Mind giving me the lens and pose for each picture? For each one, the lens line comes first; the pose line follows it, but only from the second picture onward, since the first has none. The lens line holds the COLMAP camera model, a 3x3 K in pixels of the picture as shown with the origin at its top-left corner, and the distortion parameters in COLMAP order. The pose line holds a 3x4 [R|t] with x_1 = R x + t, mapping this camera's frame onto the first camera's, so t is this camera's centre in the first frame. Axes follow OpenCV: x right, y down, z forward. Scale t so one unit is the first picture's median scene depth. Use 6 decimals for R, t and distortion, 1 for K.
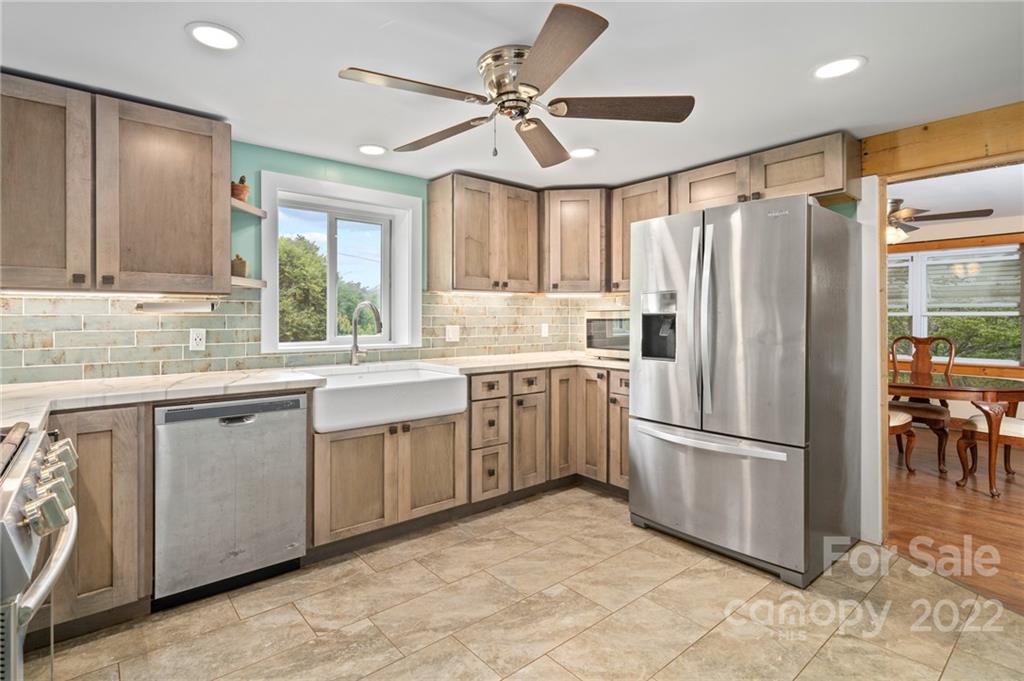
lens RADIAL K [[488.7, 0, 491.4], [0, 488.7, 318.2], [0, 0, 1]] dist [-0.006491, -0.000076]
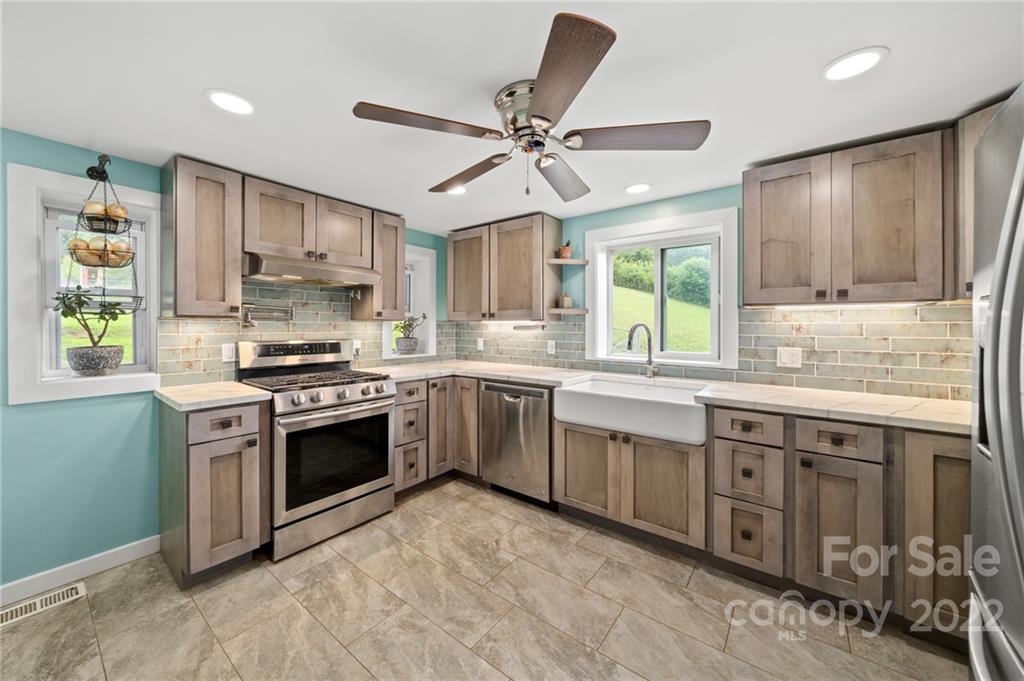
lens RADIAL K [[382.0, 0, 511.3], [0, 382.0, 322.7], [0, 0, 1]] dist [-0.011717, 0.000142]
pose [[0.225194, -0.003239, -0.974309, 0.593396], [-0.001501, 0.999992, -0.003671, -0.032126], [0.974313, 0.002289, 0.225187, 0.555454]]
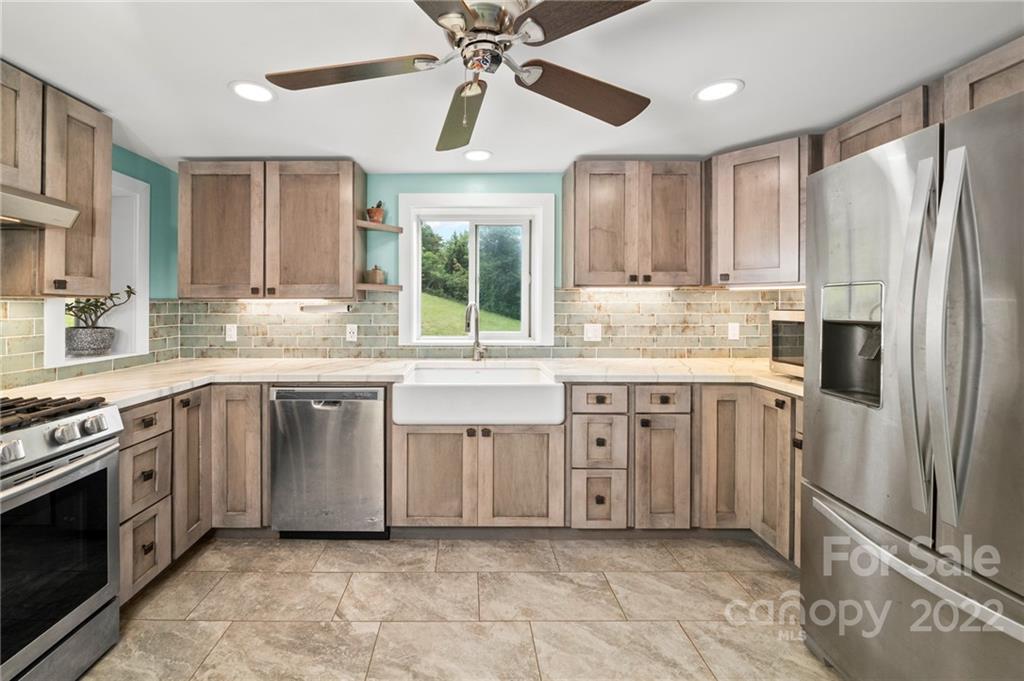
lens RADIAL K [[399.6, 0, 476.7], [0, 399.6, 304.7], [0, 0, 1]] dist [-0.008943, -0.000301]
pose [[0.778192, 0.001181, -0.628025, 0.310955], [-0.001148, 0.999999, 0.000457, -0.030498], [0.628025, 0.000365, 0.778193, 0.365762]]
